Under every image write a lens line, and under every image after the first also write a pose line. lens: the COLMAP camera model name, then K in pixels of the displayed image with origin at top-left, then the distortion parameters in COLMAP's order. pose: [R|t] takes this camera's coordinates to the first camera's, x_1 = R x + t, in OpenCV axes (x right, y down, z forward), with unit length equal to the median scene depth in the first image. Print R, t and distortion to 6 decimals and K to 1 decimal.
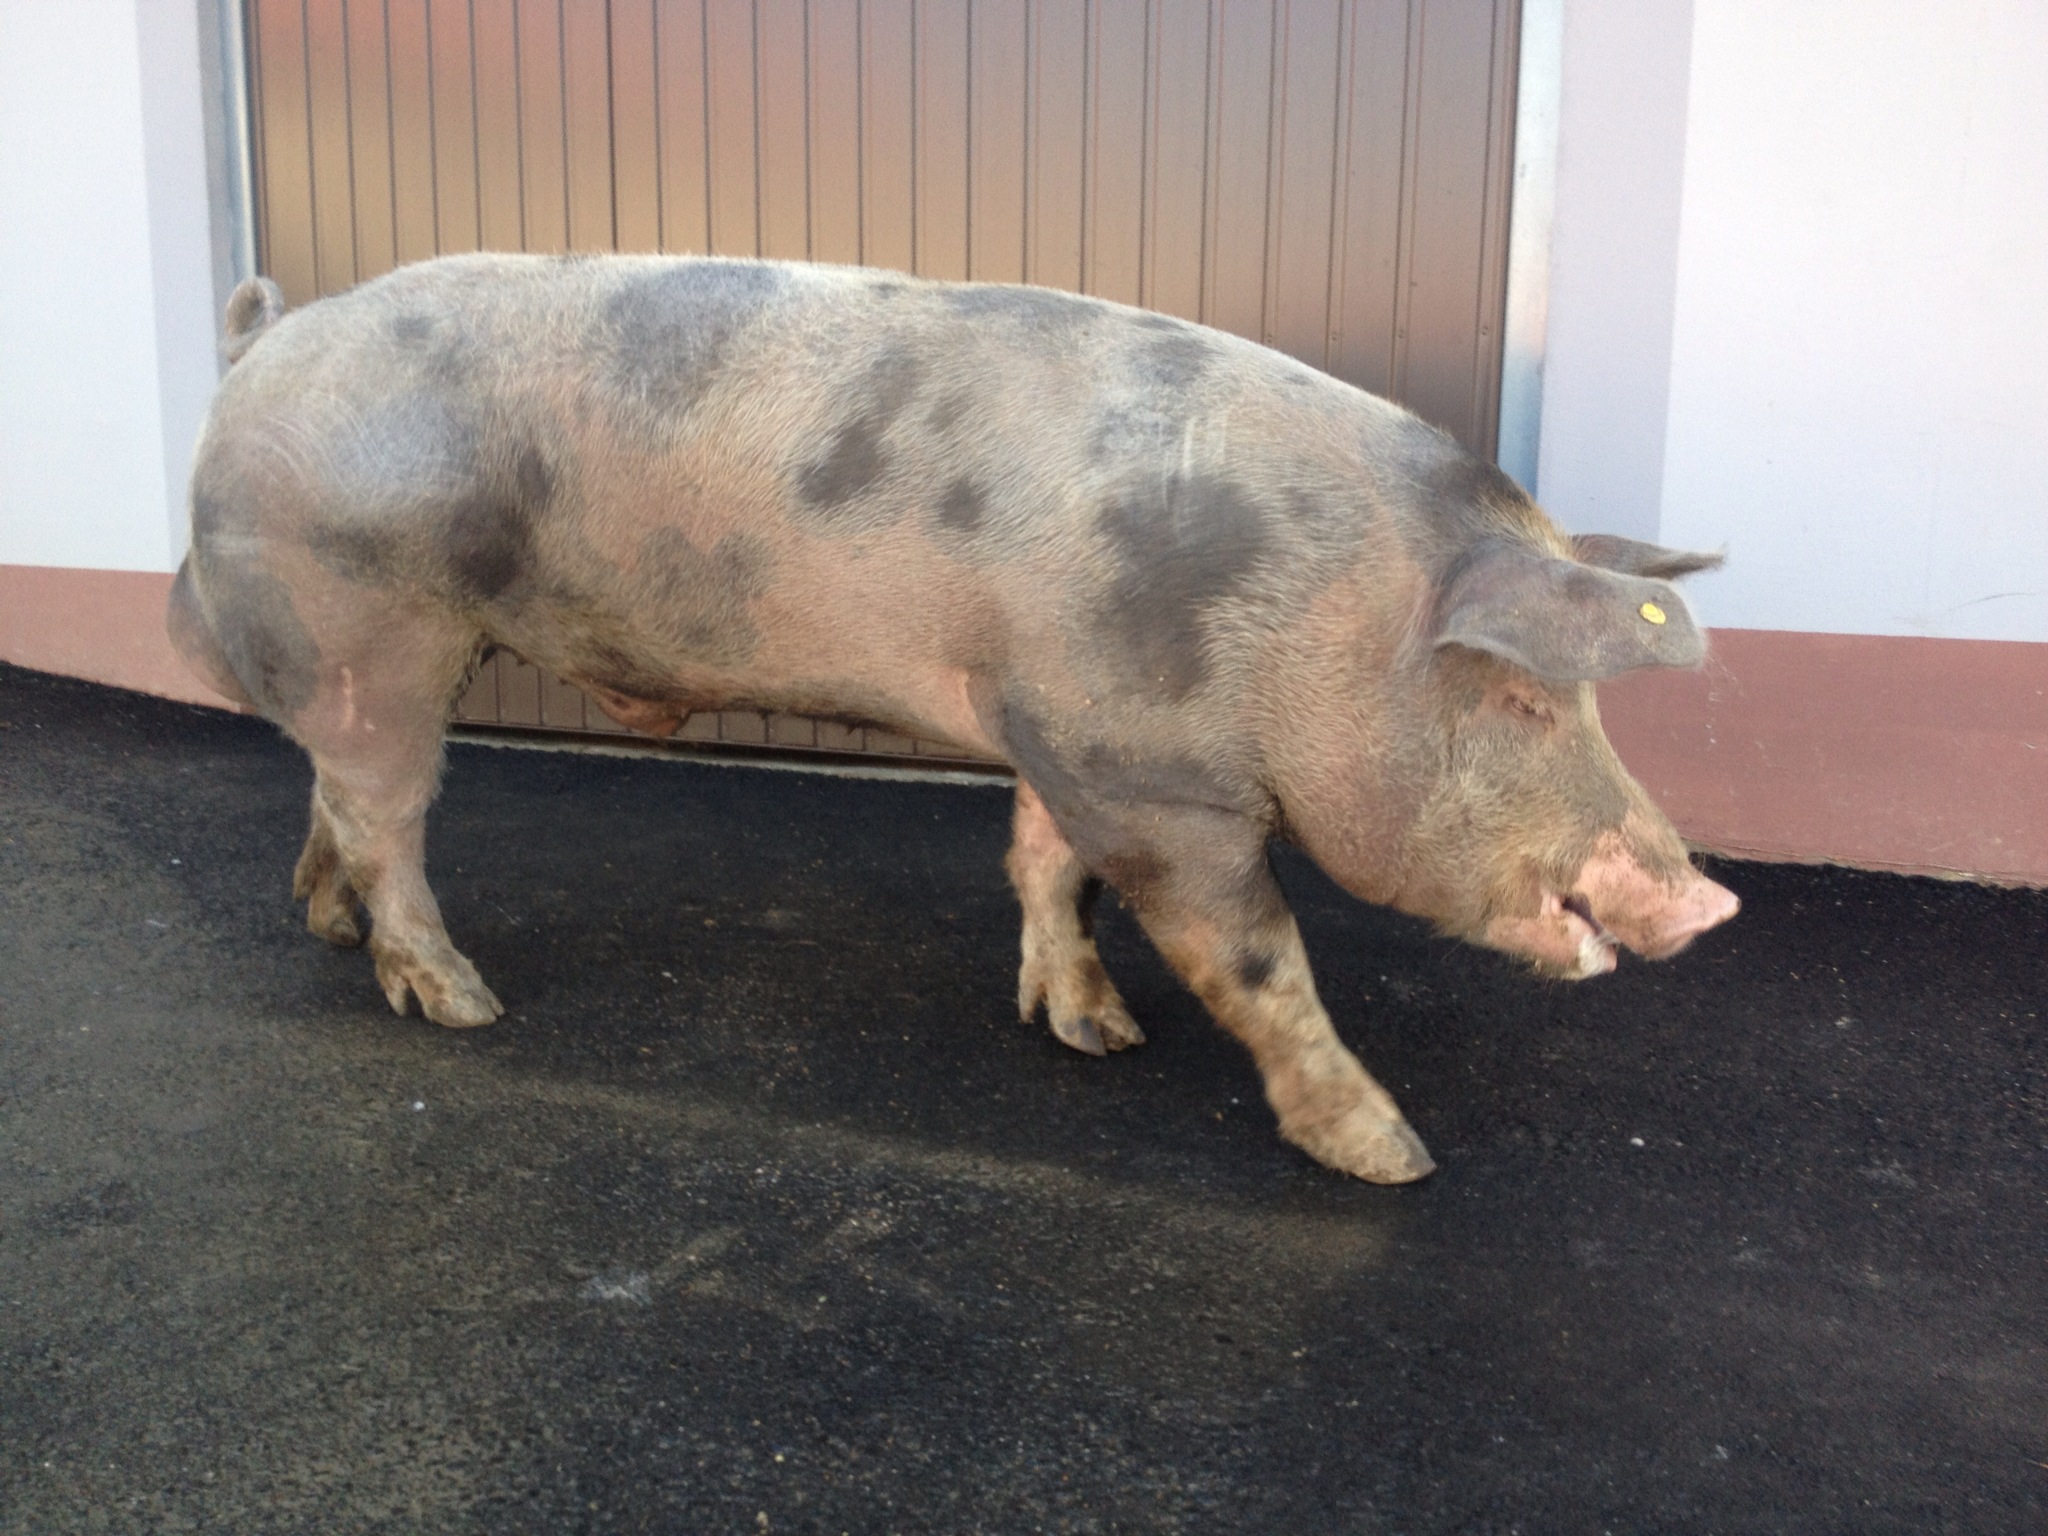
lens RADIAL K [[1907.7, 0, 1030.8], [0, 1907.7, 759.0], [0, 0, 1]] dist [0.115001, -0.263359]
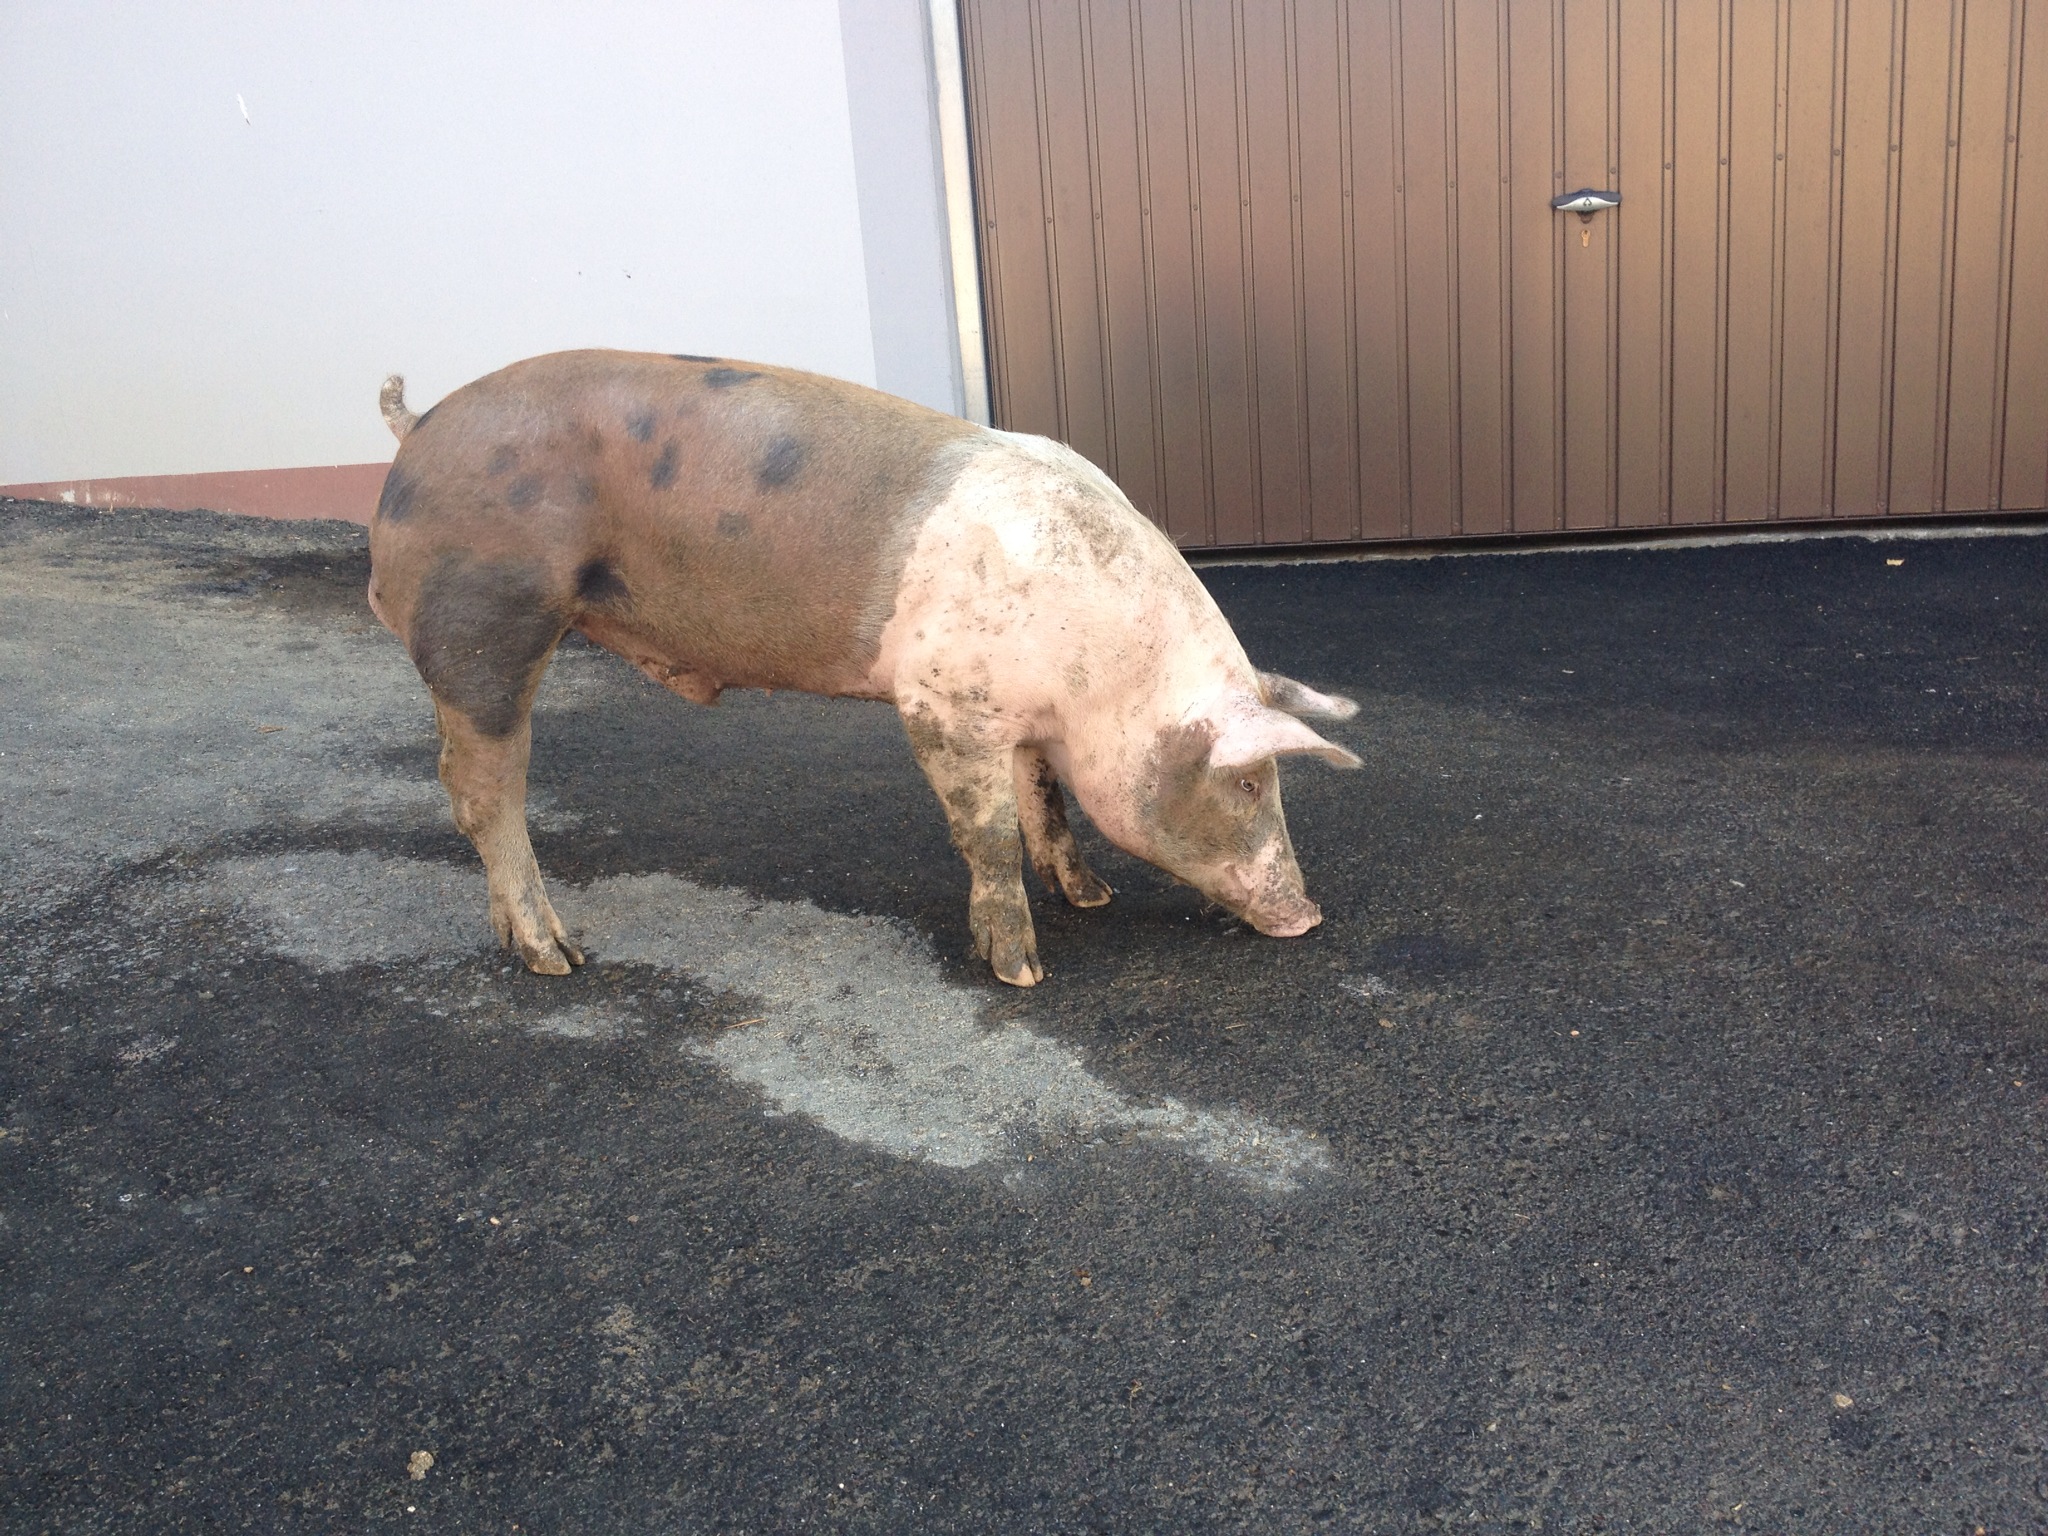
lens RADIAL K [[1921.3, 0, 1027.3], [0, 1921.3, 732.4], [0, 0, 1]] dist [0.116480, -0.259624]
pose [[0.971957, -0.125273, 0.199012, -1.392402], [0.111252, 0.990552, 0.080184, -0.033361], [-0.207177, -0.055795, 0.976711, -0.124986]]
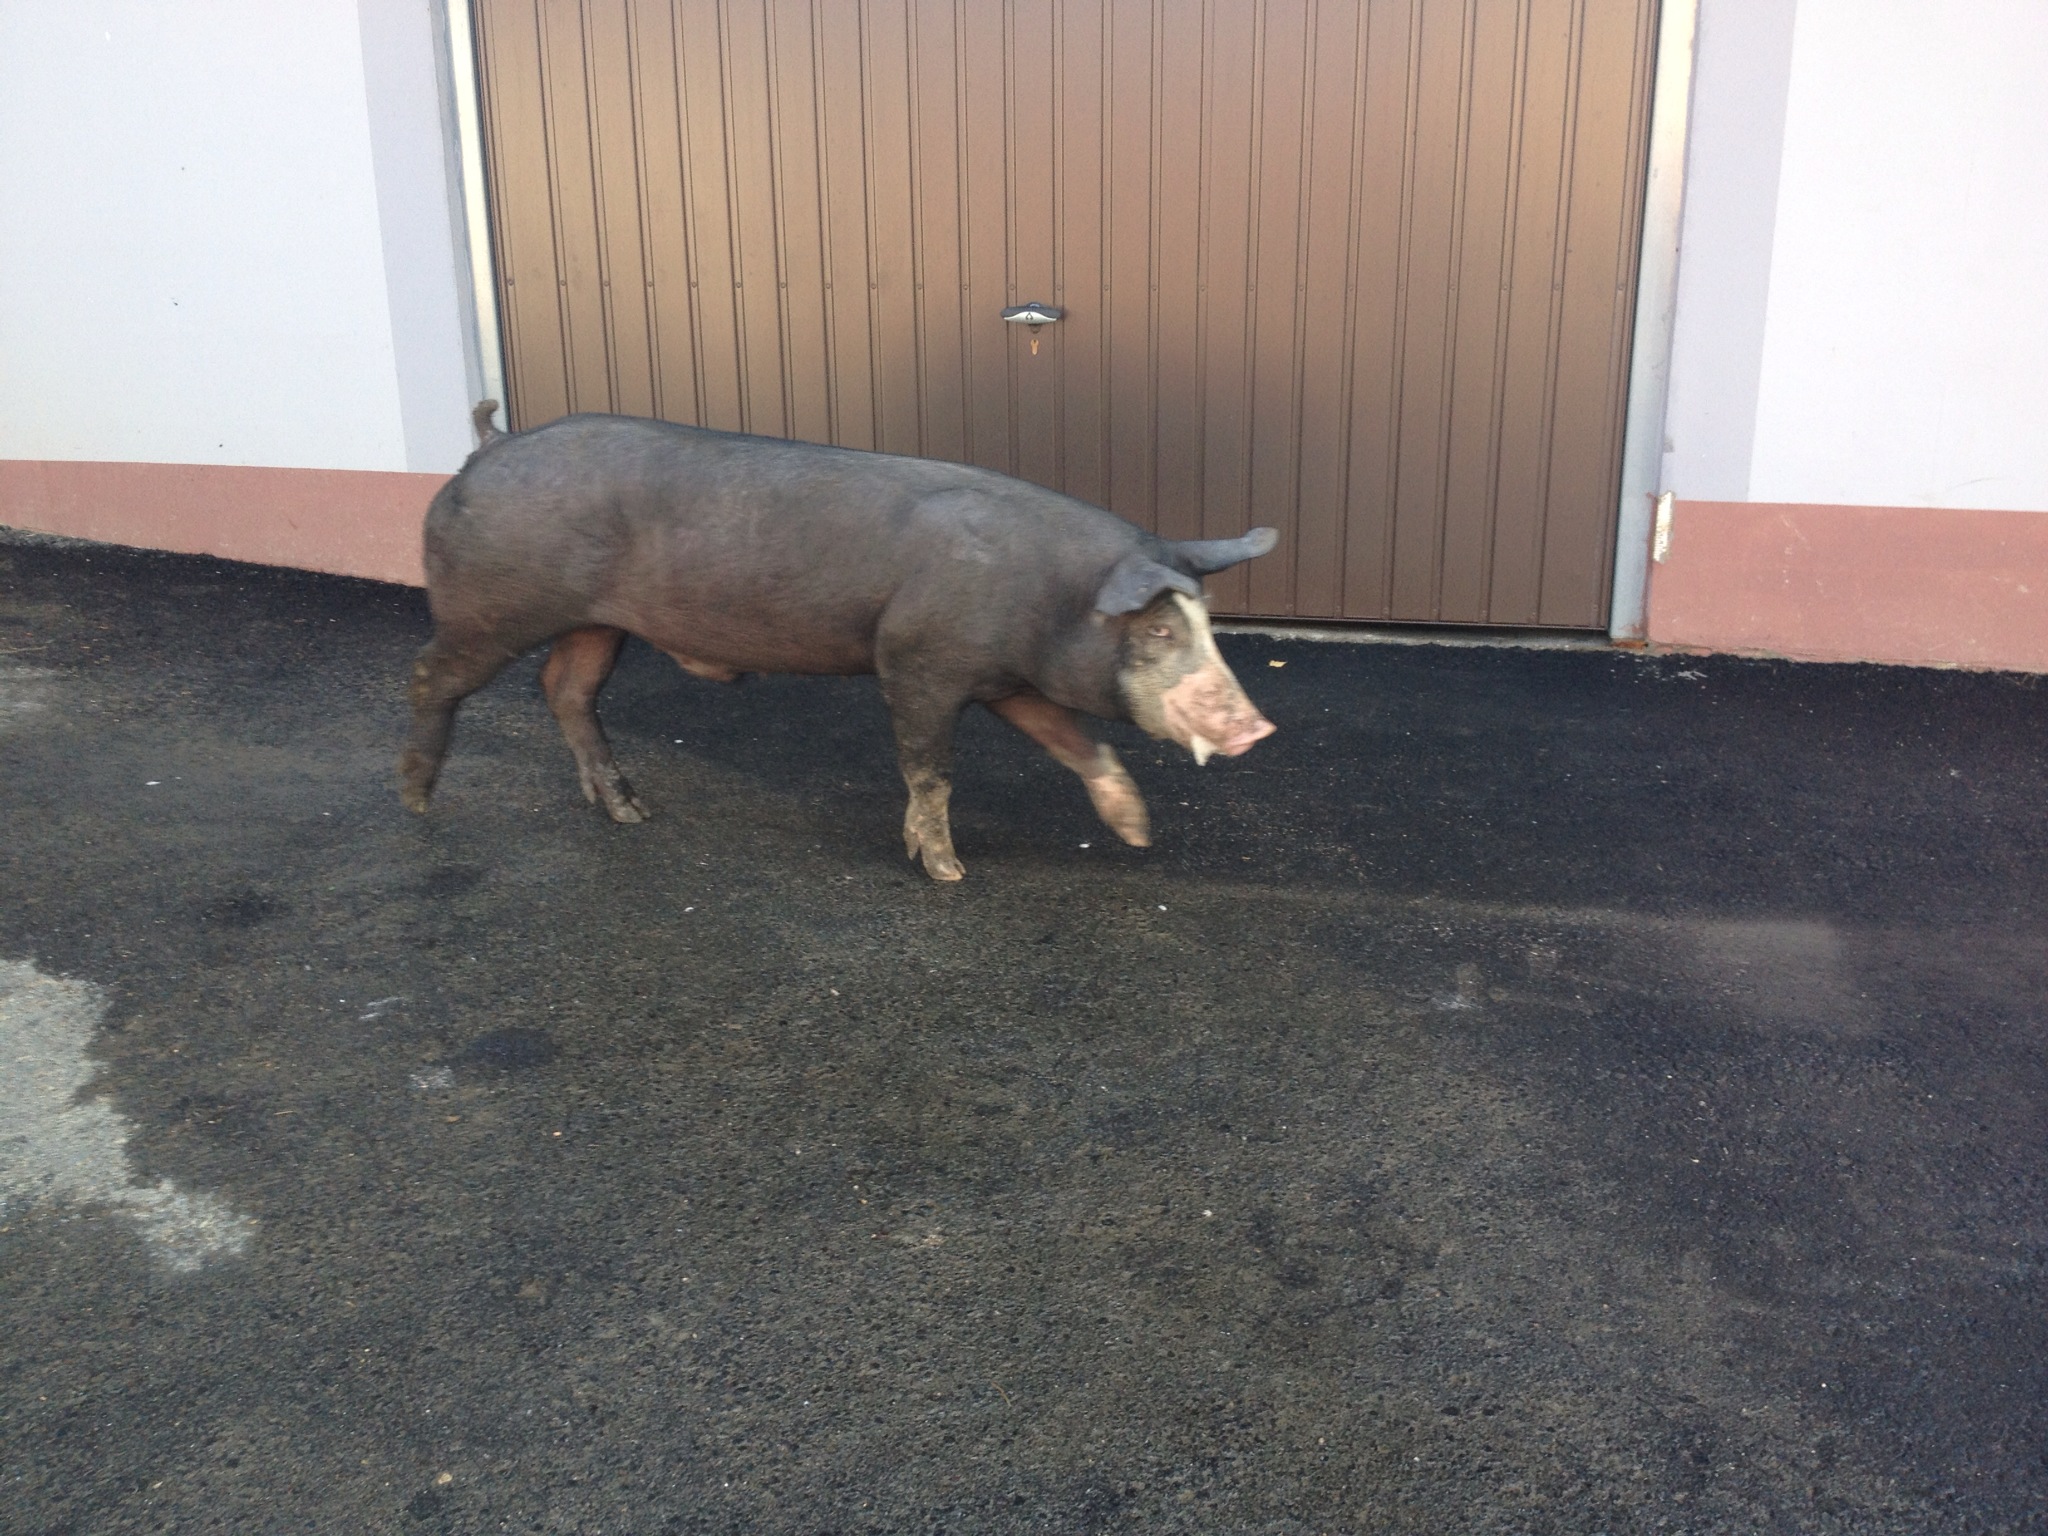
lens RADIAL K [[1907.7, 0, 1030.8], [0, 1907.7, 759.0], [0, 0, 1]] dist [0.115001, -0.263359]
pose [[0.969847, -0.074682, 0.231991, -0.865003], [0.043750, 0.989780, 0.135727, -0.157483], [-0.239756, -0.121484, 0.963202, -0.430568]]
